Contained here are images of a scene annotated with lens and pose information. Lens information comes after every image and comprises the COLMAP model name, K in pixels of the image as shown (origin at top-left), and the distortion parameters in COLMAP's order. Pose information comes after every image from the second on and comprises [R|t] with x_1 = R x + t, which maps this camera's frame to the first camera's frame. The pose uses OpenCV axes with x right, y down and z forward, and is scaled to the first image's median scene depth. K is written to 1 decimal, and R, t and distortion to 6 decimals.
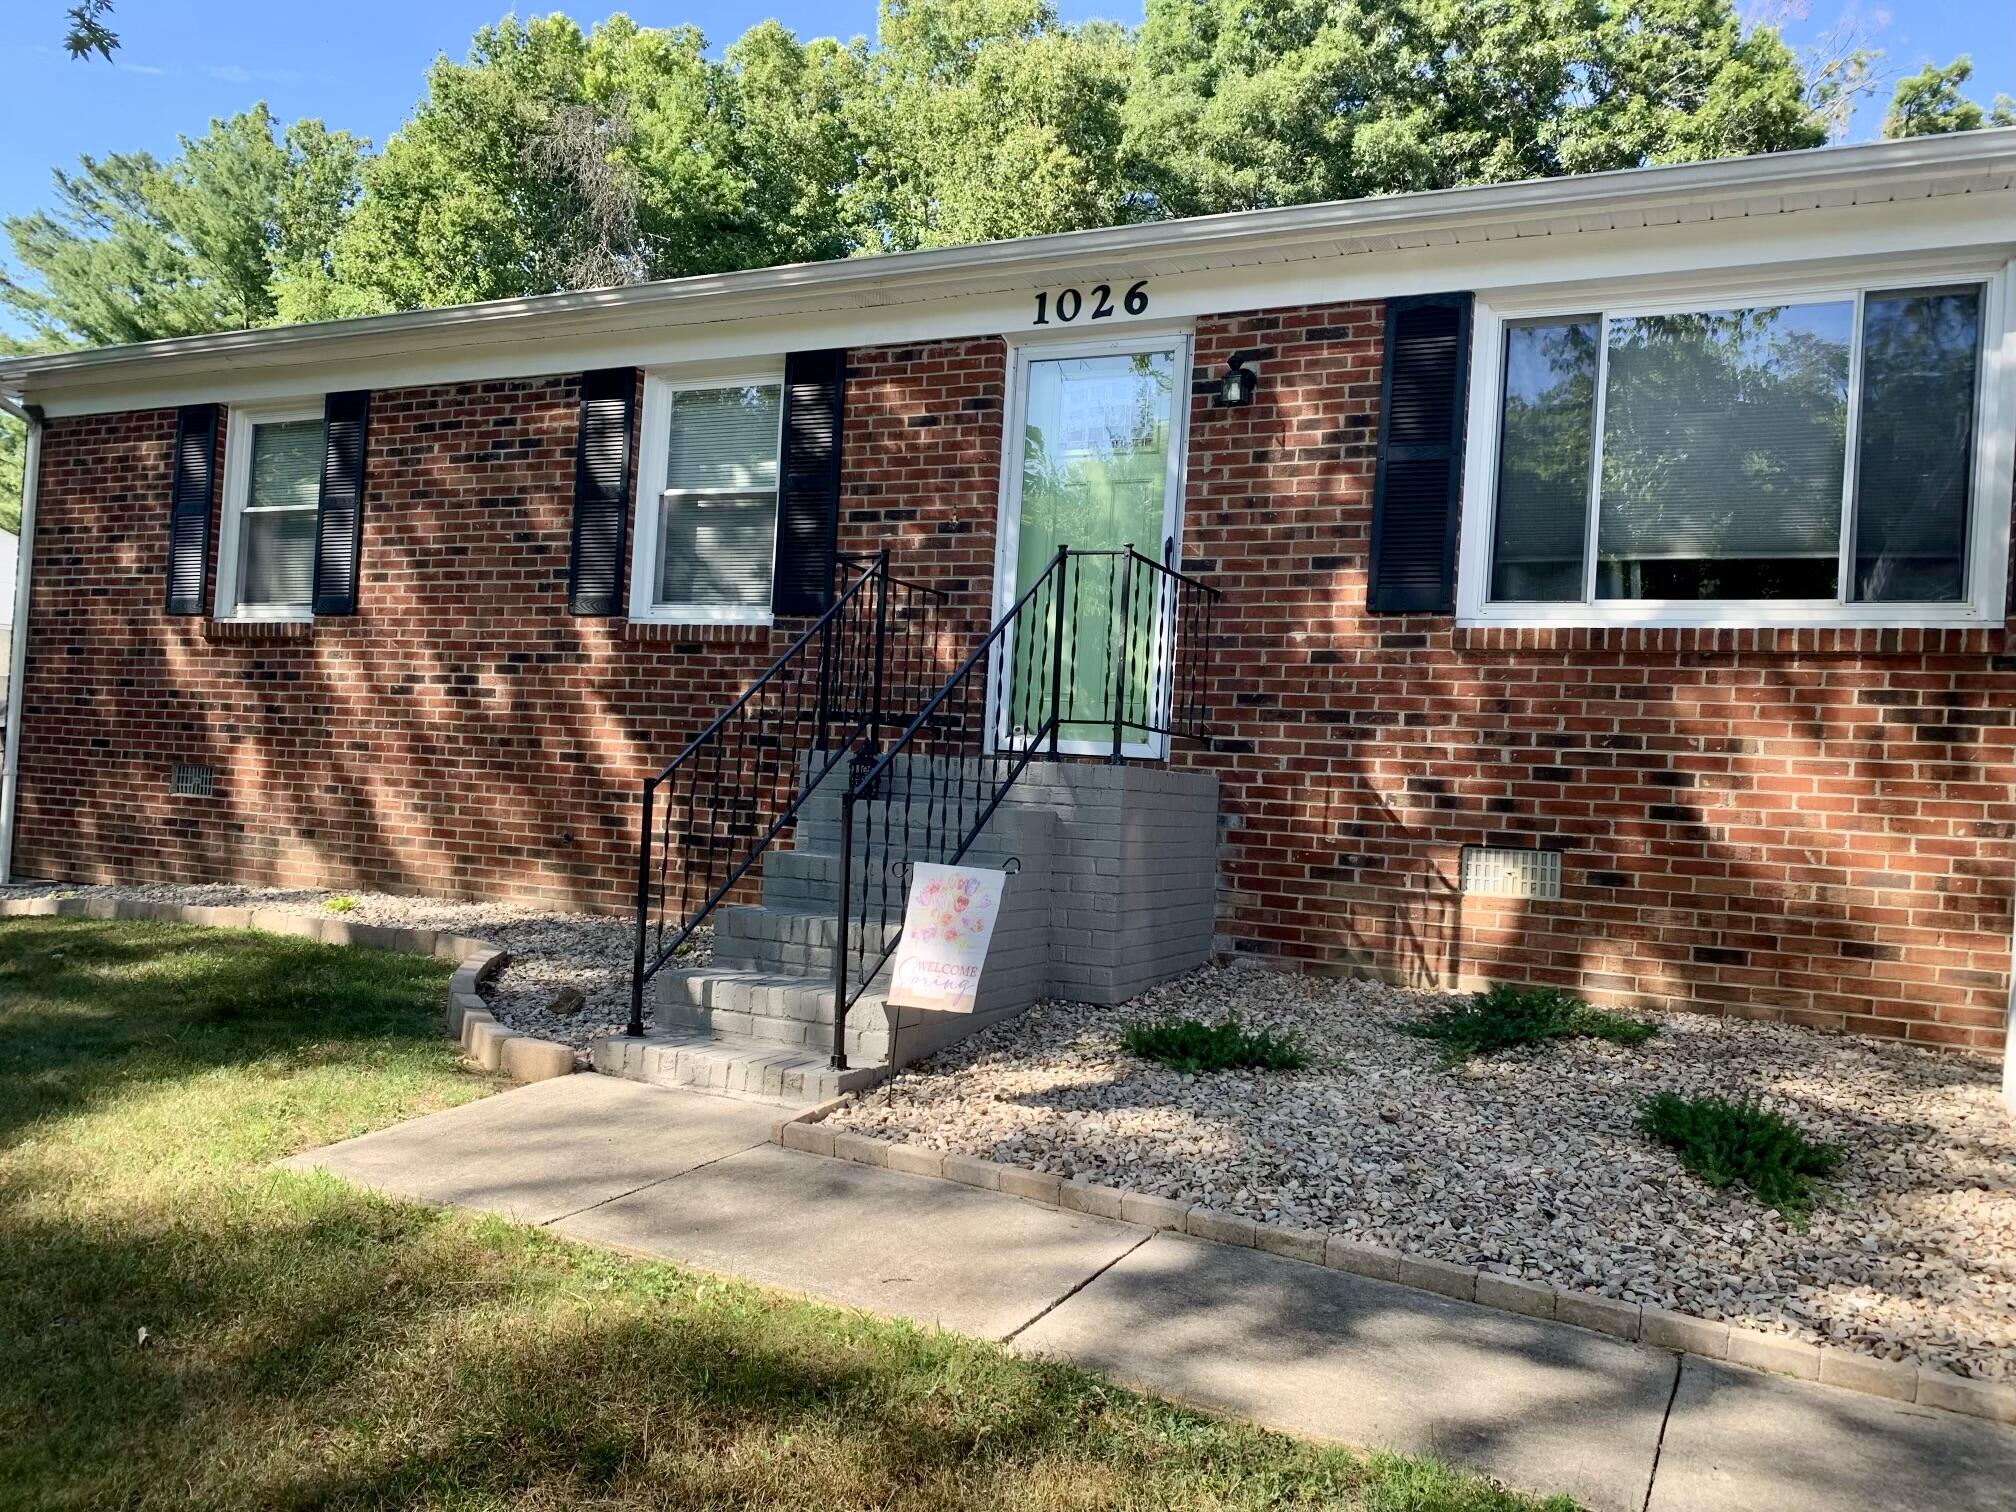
lens RADIAL K [[1542.6, 0, 1014.4], [0, 1542.6, 771.3], [0, 0, 1]] dist [0.036604, -0.056662]
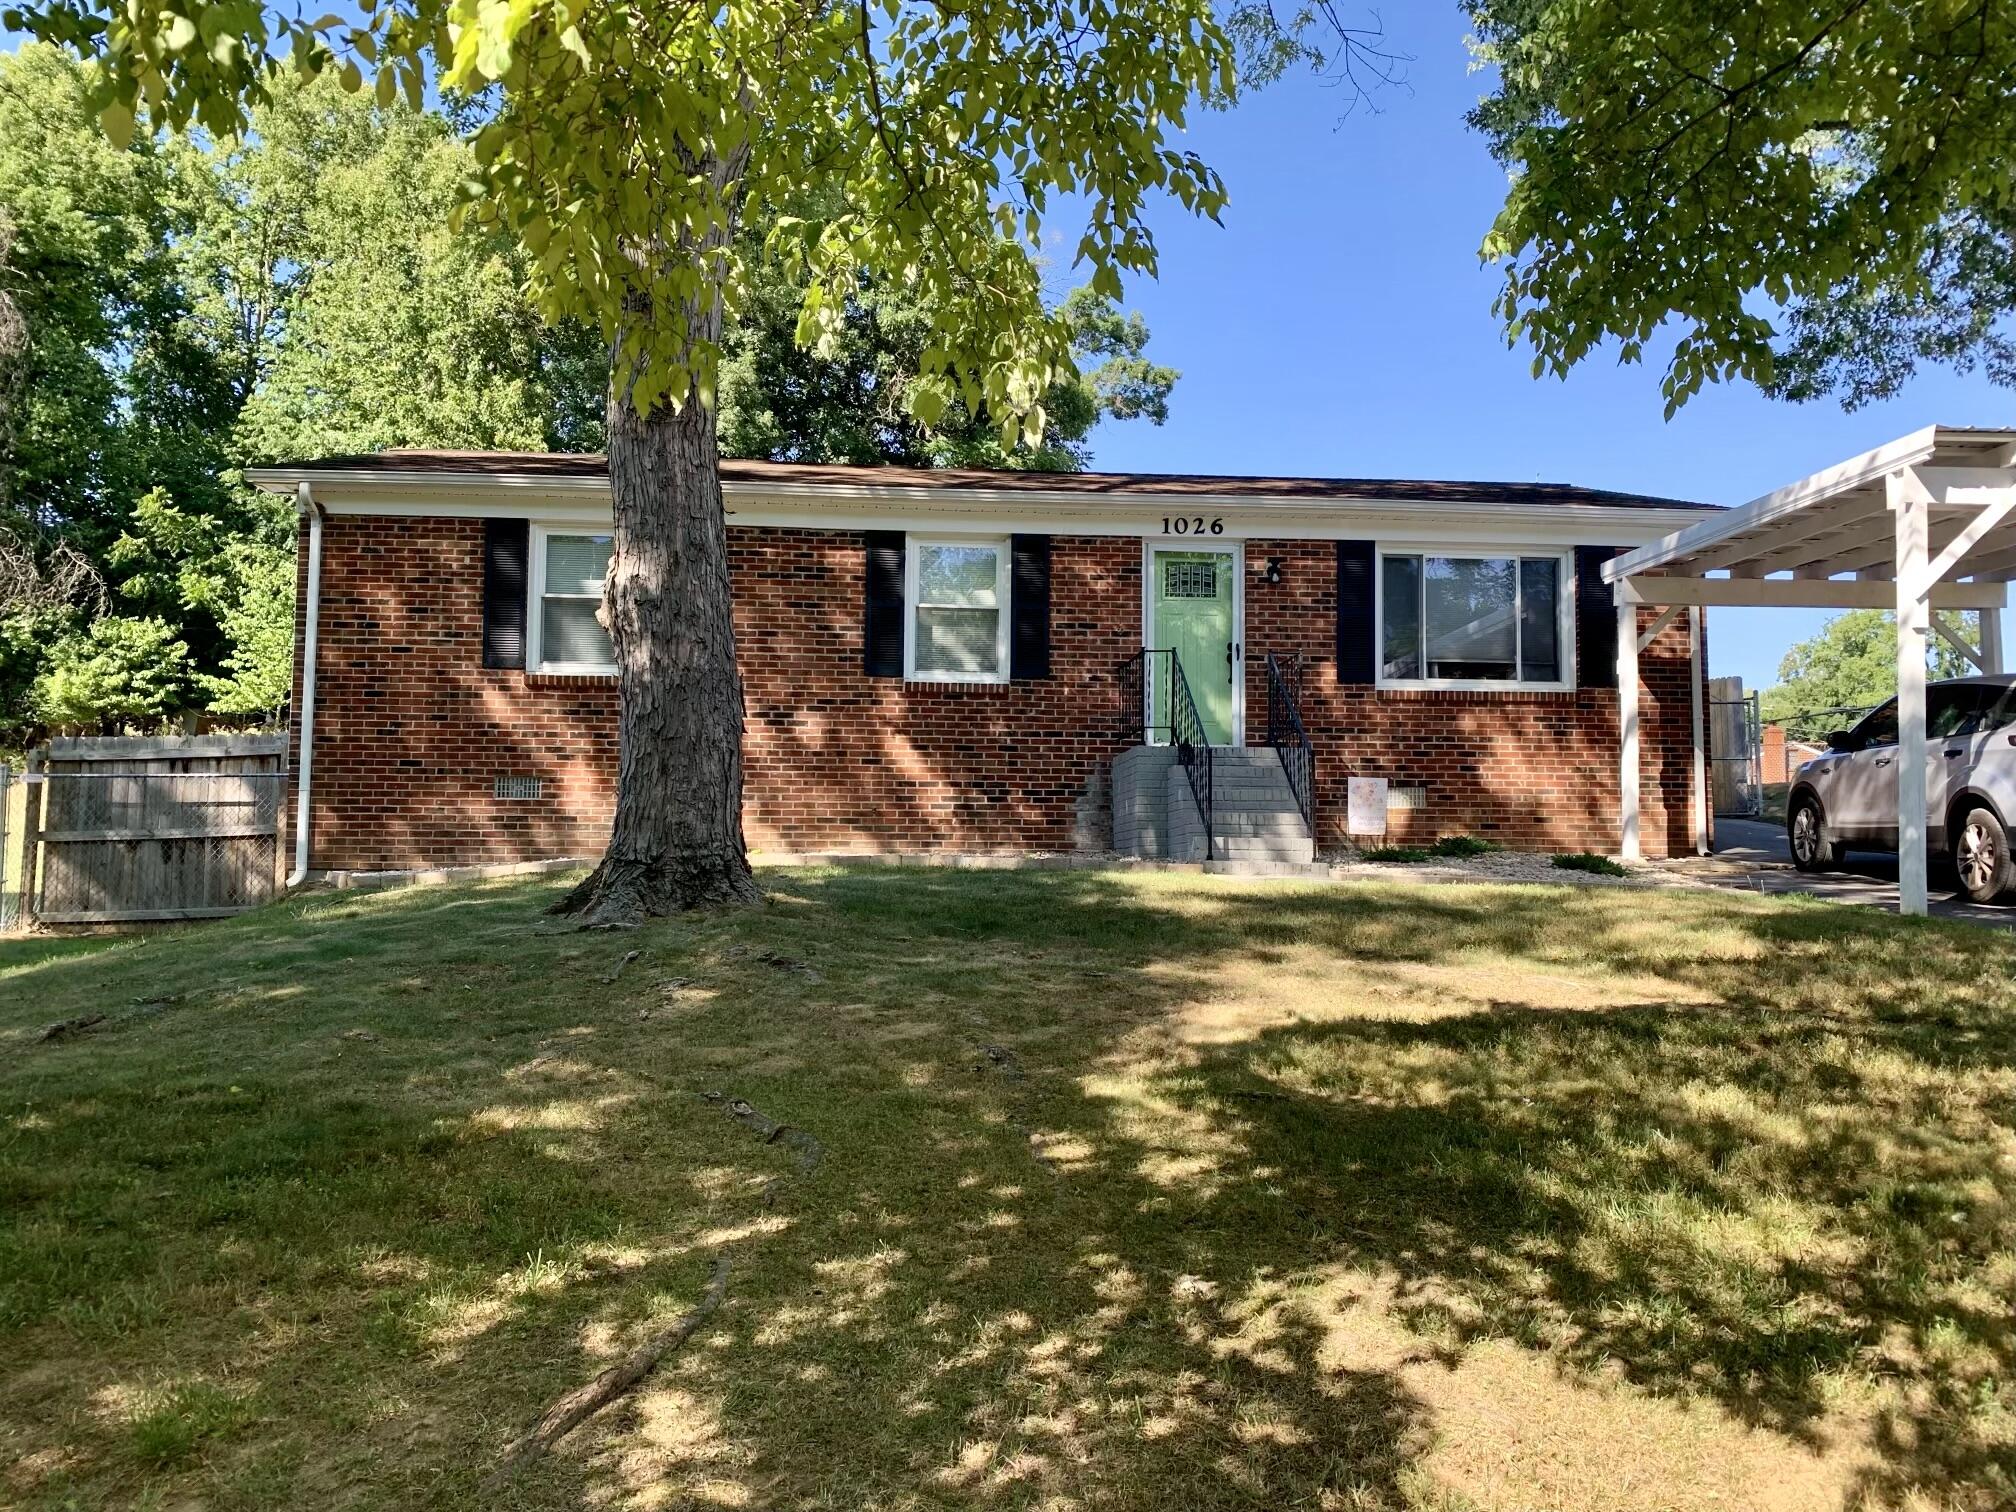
lens RADIAL K [[1542.6, 0, 1006.6], [0, 1542.6, 756.1], [0, 0, 1]] dist [0.036604, -0.056662]
pose [[0.860341, -0.006439, 0.509678, -1.110484], [0.035468, 0.998253, -0.047260, 0.075709], [-0.508483, 0.058737, 0.859066, -0.543479]]
